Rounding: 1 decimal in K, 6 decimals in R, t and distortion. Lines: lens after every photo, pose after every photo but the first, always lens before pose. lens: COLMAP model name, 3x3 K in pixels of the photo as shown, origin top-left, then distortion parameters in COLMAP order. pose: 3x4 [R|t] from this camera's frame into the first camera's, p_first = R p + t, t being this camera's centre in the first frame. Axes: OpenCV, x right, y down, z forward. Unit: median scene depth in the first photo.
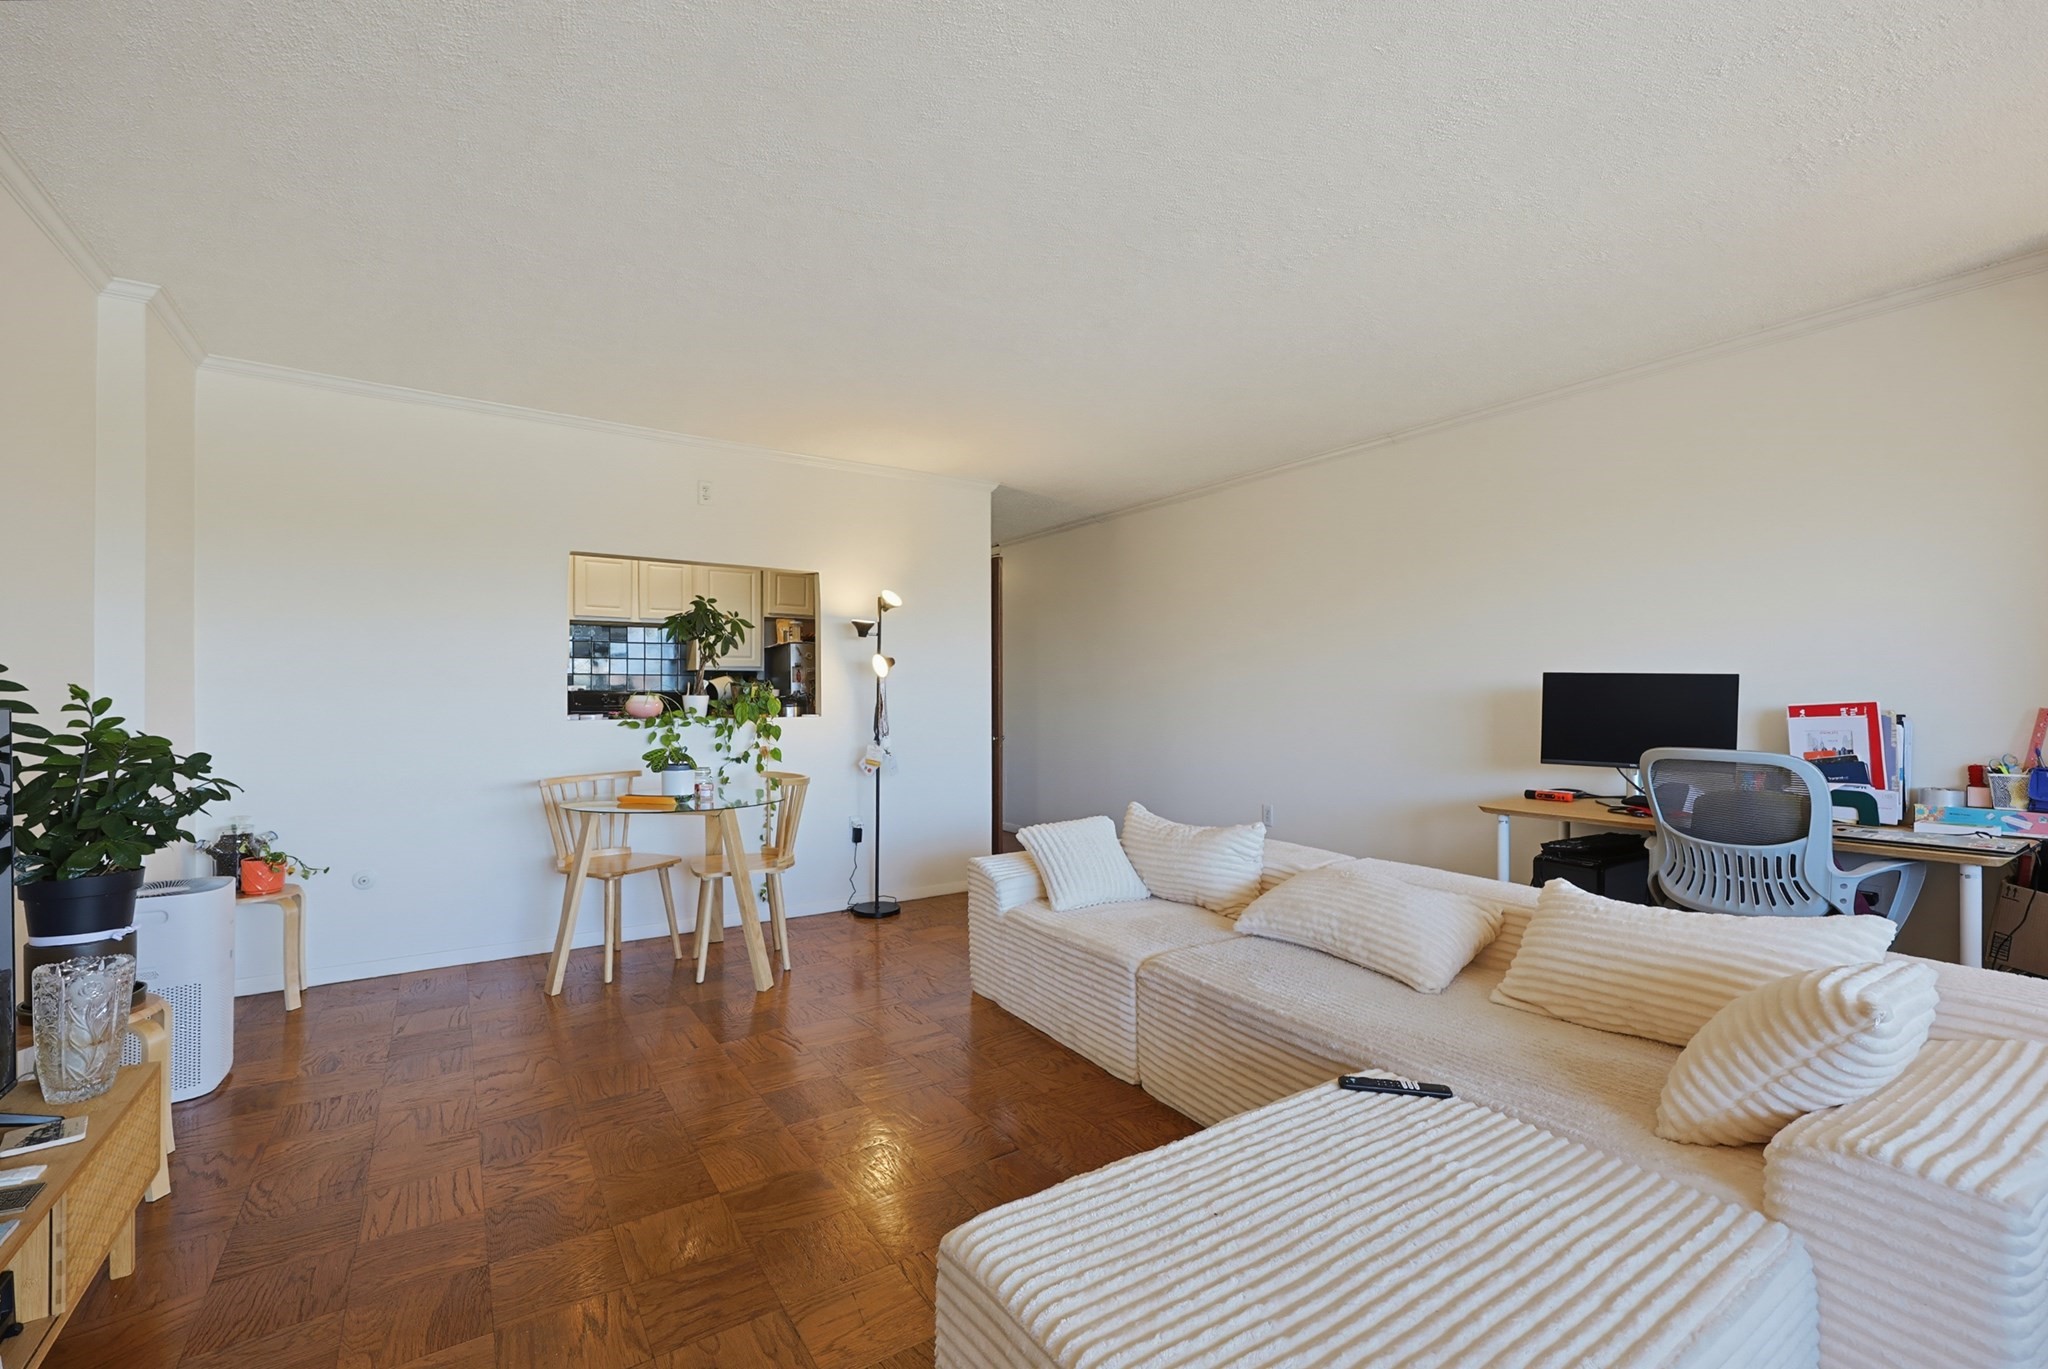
lens RADIAL K [[892.8, 0, 1057.3], [0, 892.8, 700.8], [0, 0, 1]] dist [0.003900, -0.001234]
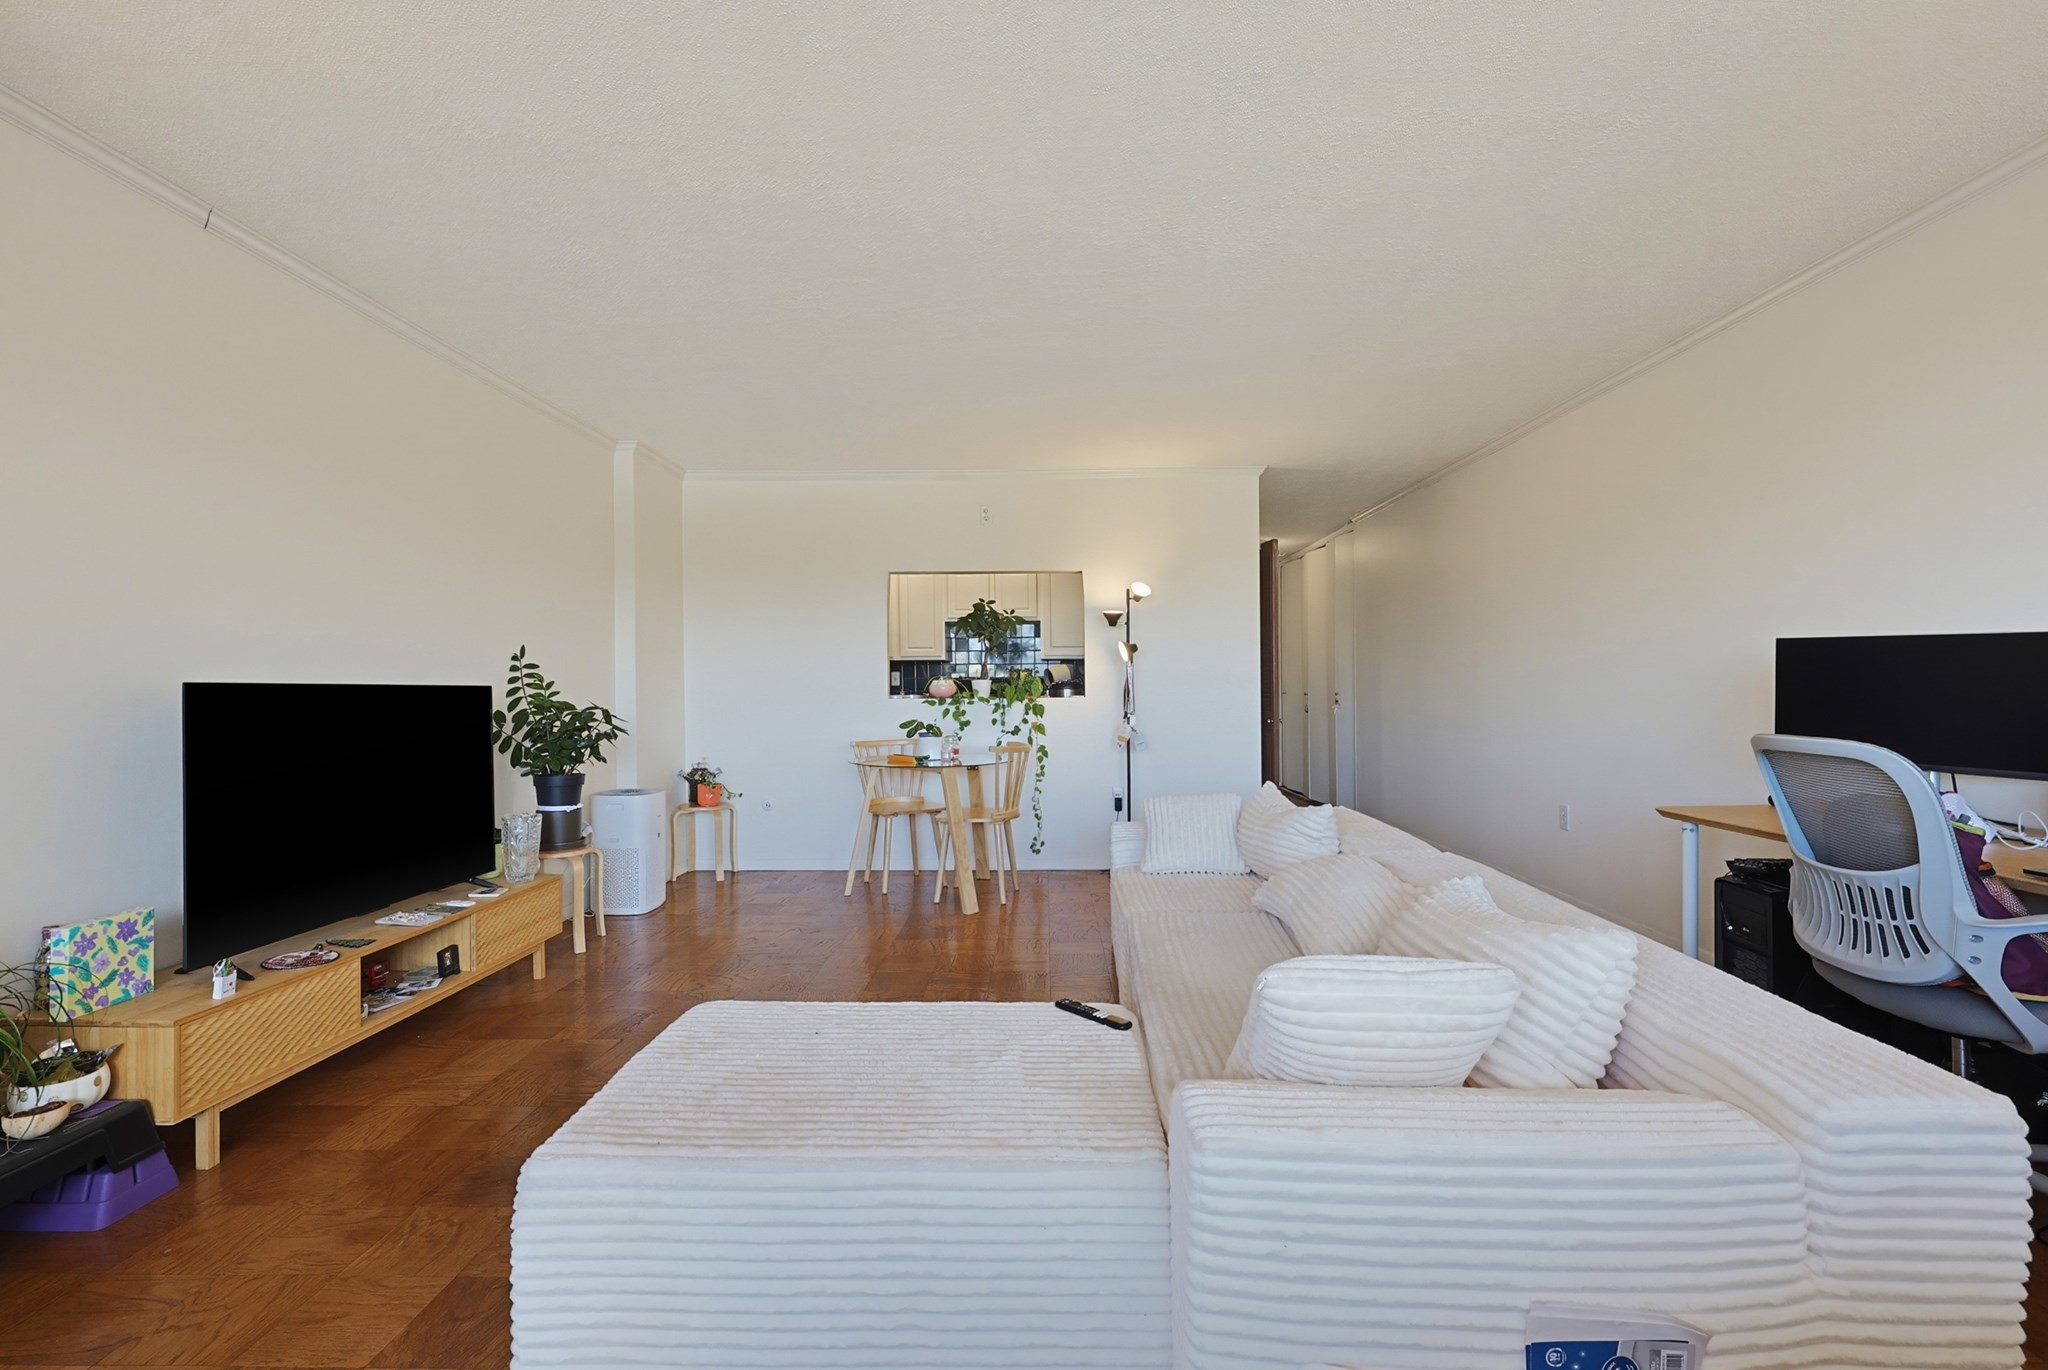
lens RADIAL K [[892.8, 0, 1037.4], [0, 892.8, 687.0], [0, 0, 1]] dist [0.003900, -0.001234]
pose [[0.822826, -0.005879, -0.568262, 0.364594], [0.004246, 0.999982, -0.004196, 0.009409], [0.568277, 0.001040, 0.822837, 0.025448]]
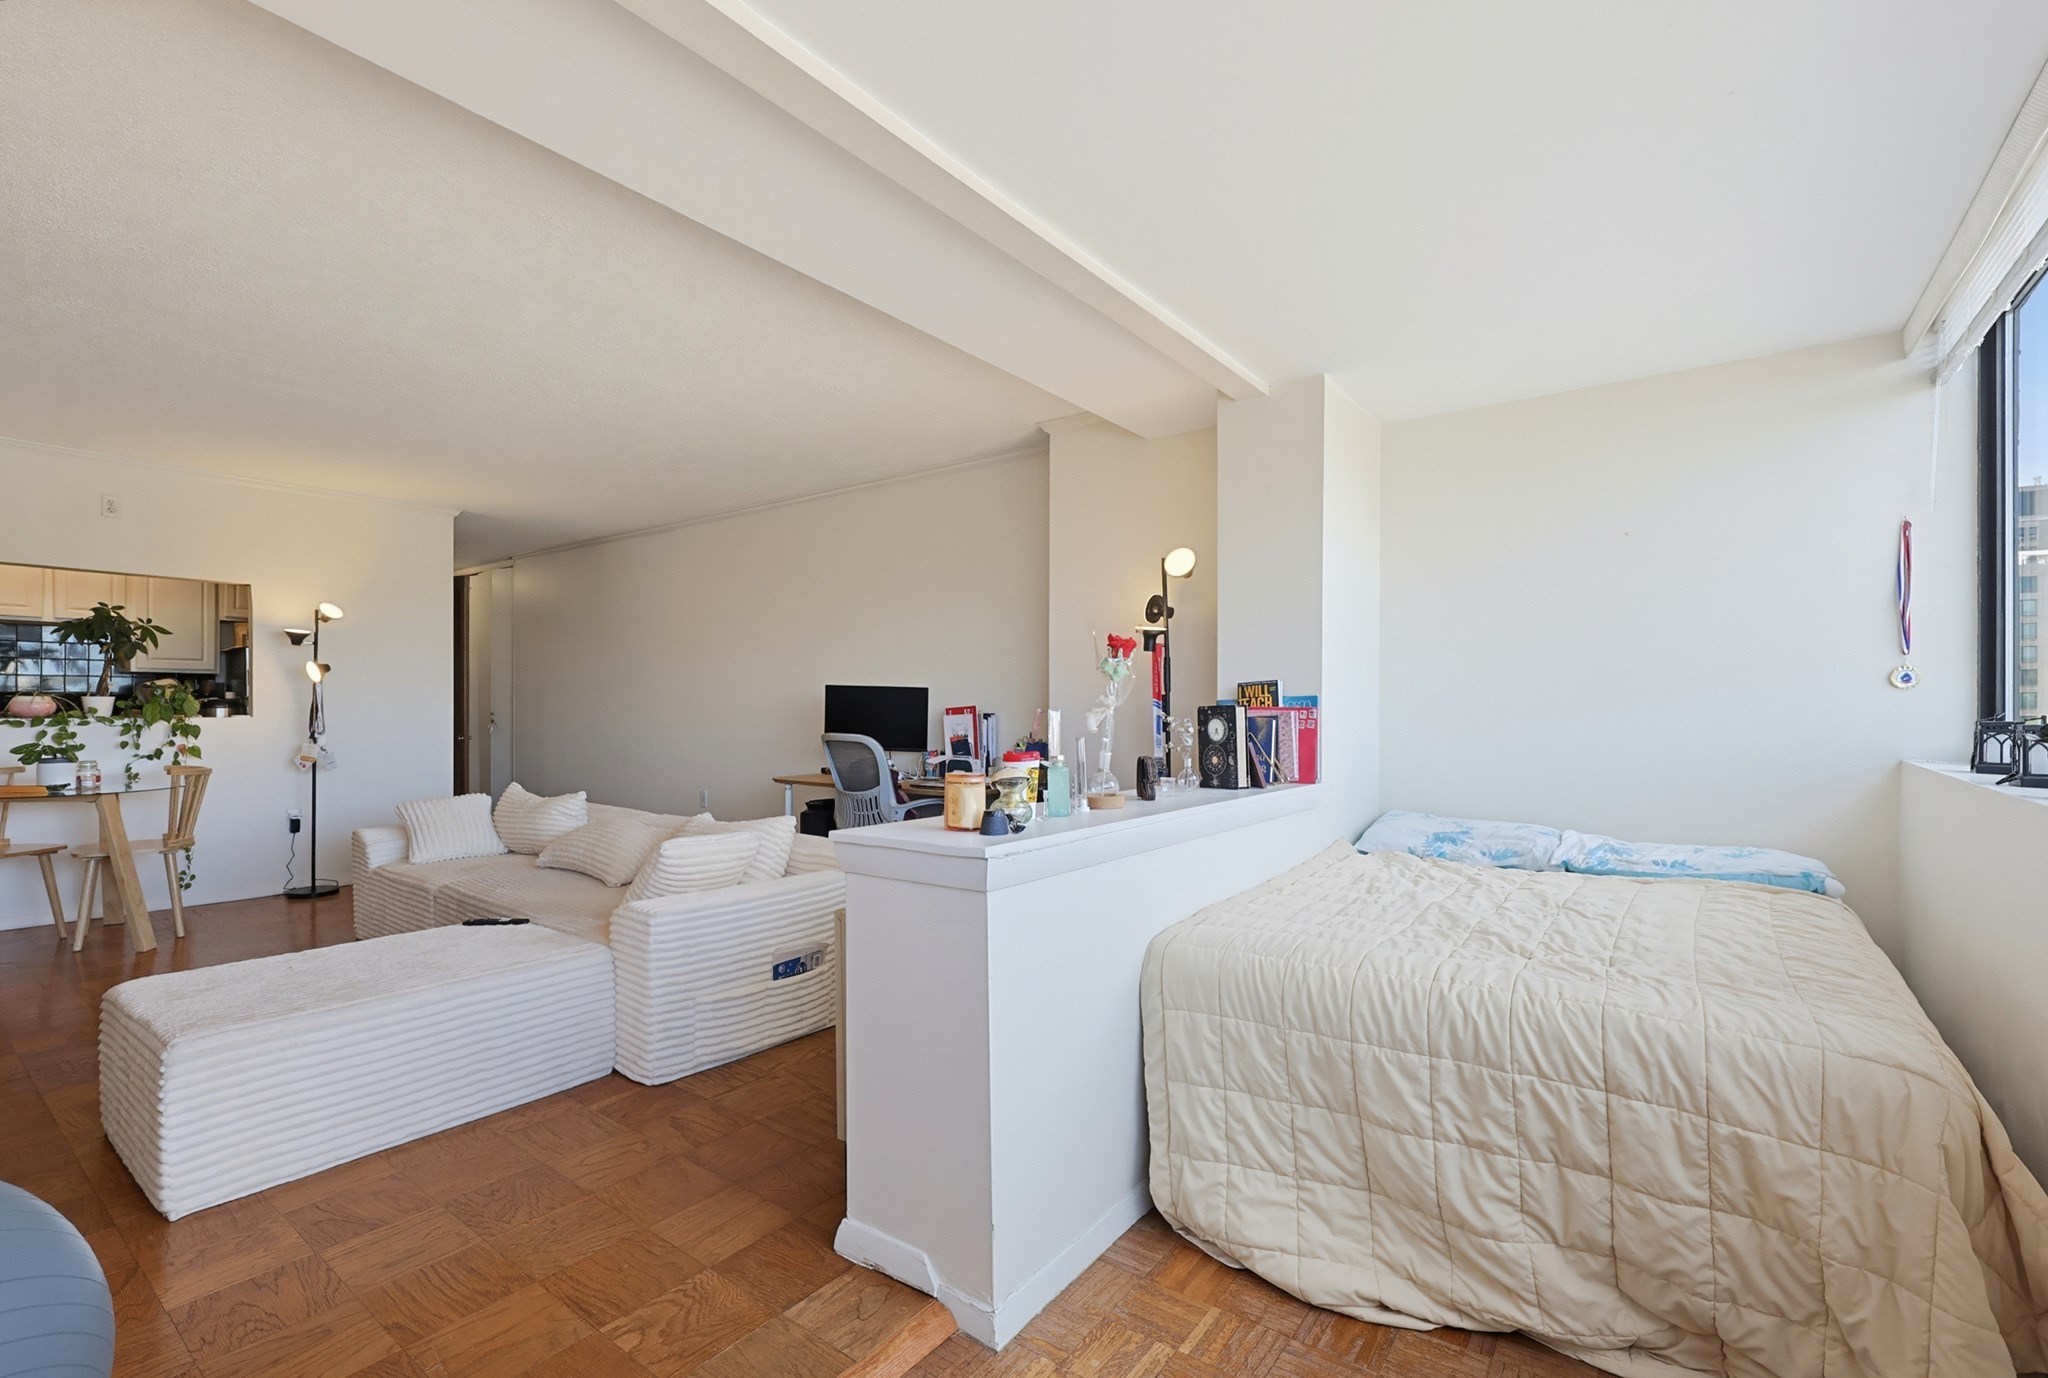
lens RADIAL K [[892.8, 0, 1014.6], [0, 892.8, 709.2], [0, 0, 1]] dist [0.003900, -0.001234]
pose [[0.947045, 0.003686, 0.321079, 0.291279], [-0.003996, 0.999992, 0.000307, 0.004316], [-0.321076, -0.001574, 0.947052, -0.368088]]
